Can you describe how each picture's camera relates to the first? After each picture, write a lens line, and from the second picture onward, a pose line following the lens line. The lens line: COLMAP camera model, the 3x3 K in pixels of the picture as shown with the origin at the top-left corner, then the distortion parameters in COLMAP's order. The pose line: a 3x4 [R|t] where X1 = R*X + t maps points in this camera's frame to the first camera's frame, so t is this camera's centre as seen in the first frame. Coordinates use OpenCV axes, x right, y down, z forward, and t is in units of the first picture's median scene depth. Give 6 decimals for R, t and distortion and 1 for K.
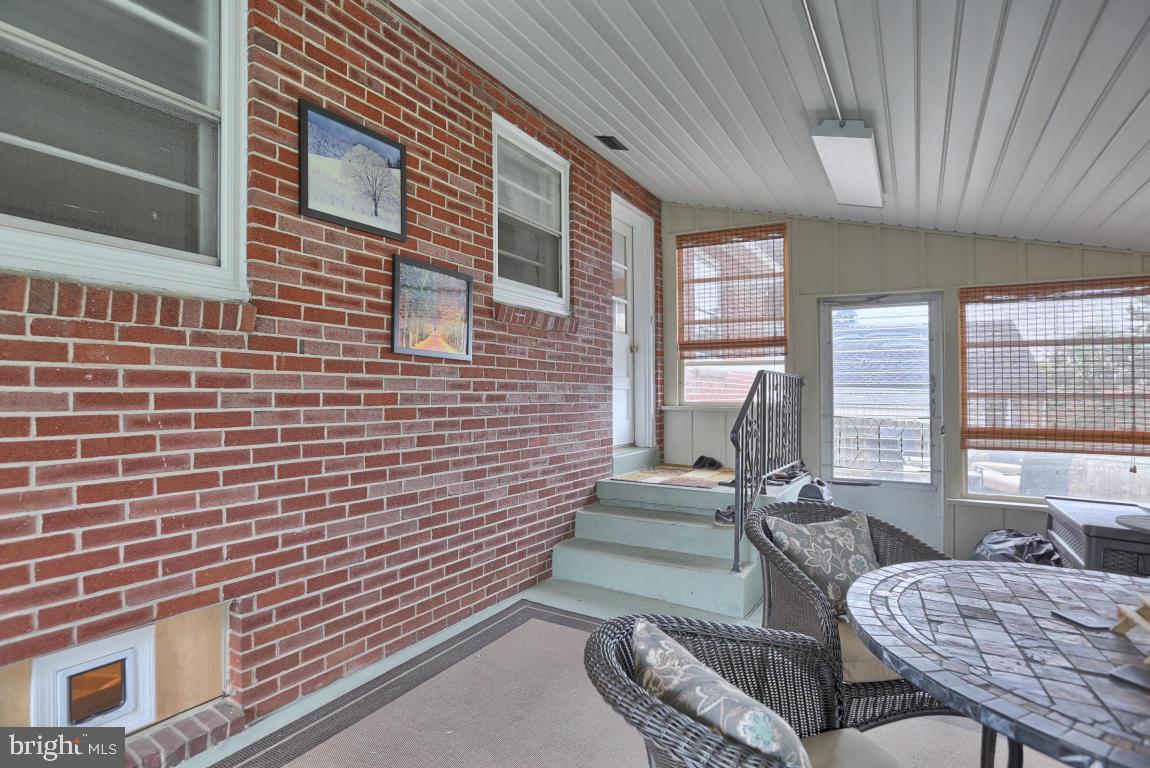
lens RADIAL K [[611.0, 0, 575.0], [0, 611.0, 384.0], [0, 0, 1]] dist [0.000177, 0.000596]
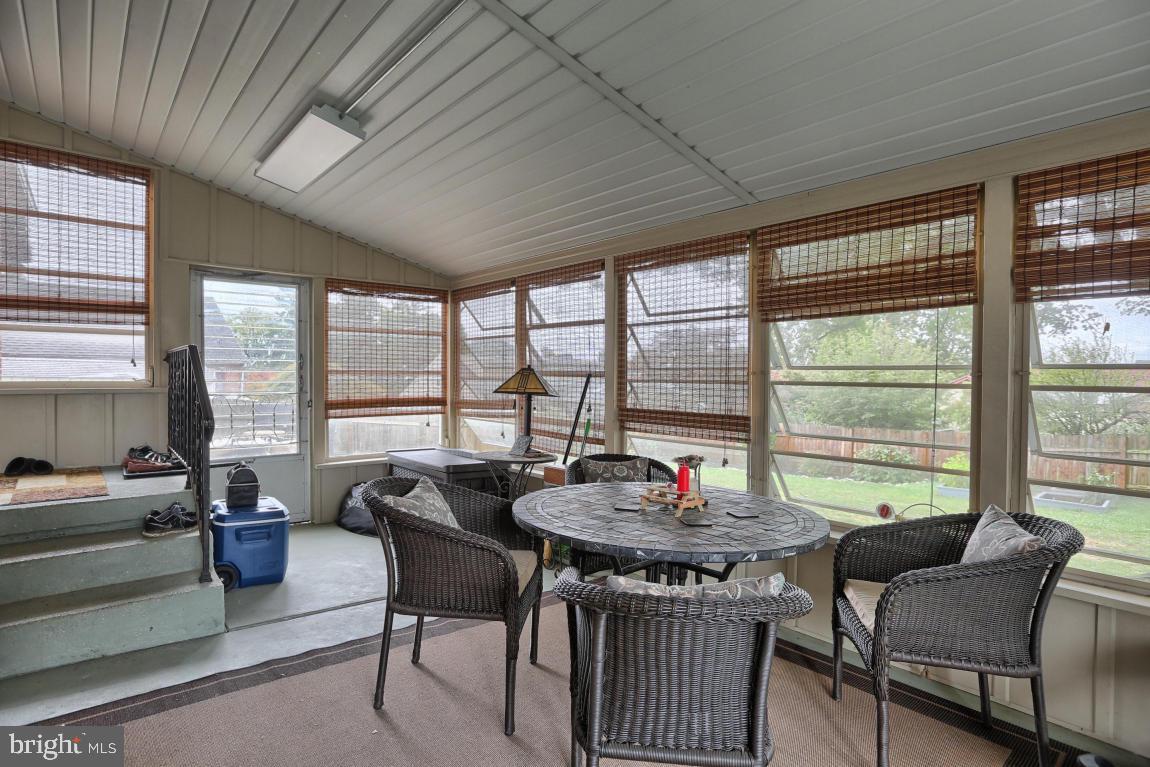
lens RADIAL K [[602.7, 0, 578.0], [0, 602.7, 362.1], [0, 0, 1]] dist [-0.002273, 0.000062]
pose [[0.352789, 0.010425, 0.935645, -0.251286], [-0.020677, 0.999781, -0.003343, -0.006167], [-0.935474, -0.018167, 0.352927, 0.163063]]
